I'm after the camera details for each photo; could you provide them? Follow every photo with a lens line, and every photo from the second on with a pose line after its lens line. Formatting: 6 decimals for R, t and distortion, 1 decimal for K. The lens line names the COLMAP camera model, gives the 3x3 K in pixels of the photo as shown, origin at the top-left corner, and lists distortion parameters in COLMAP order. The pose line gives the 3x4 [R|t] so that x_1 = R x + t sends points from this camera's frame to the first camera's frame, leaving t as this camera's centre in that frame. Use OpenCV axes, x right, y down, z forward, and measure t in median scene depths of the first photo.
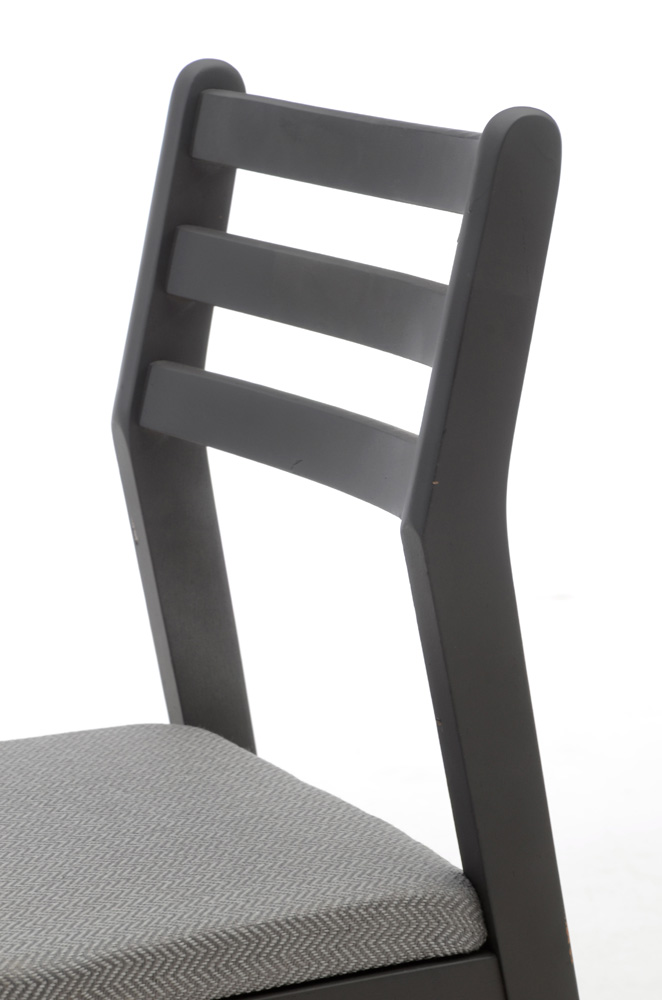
lens RADIAL K [[4266.4, 0, 331.0], [0, 4266.4, 500.0], [0, 0, 1]] dist [1.546212, 1.017657]
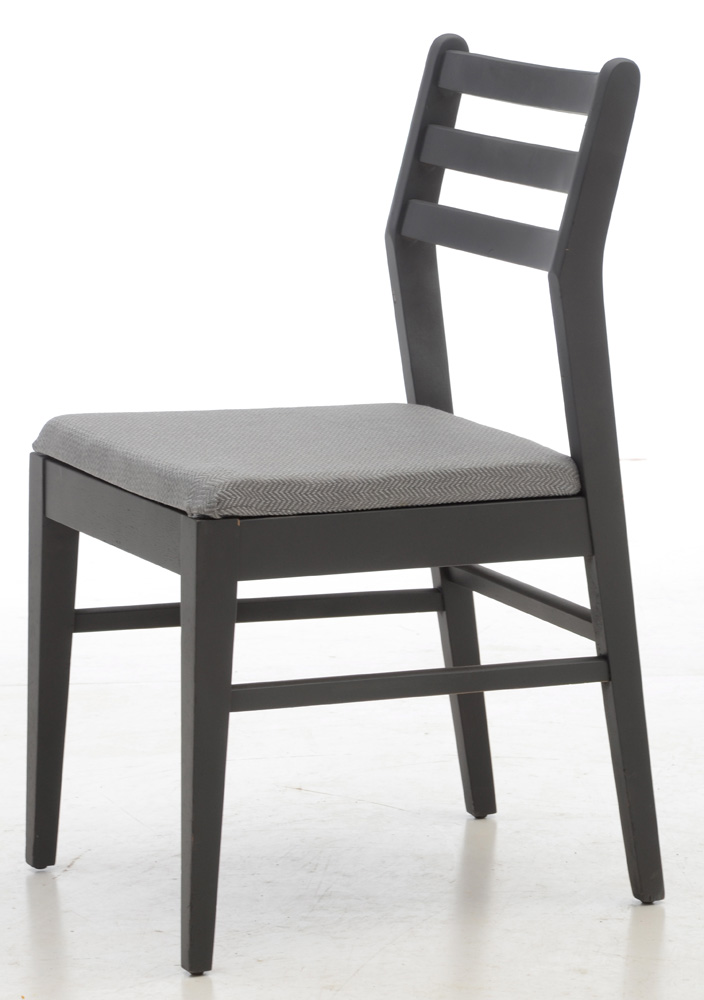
lens RADIAL K [[4238.1, 0, 352.0], [0, 4238.1, 500.0], [0, 0, 1]] dist [0.794760, 0.068590]
pose [[0.998787, 0.045850, -0.017974, -0.031945], [-0.045943, 0.998933, -0.004803, 0.118393], [0.017735, 0.005623, 0.999827, -0.902005]]
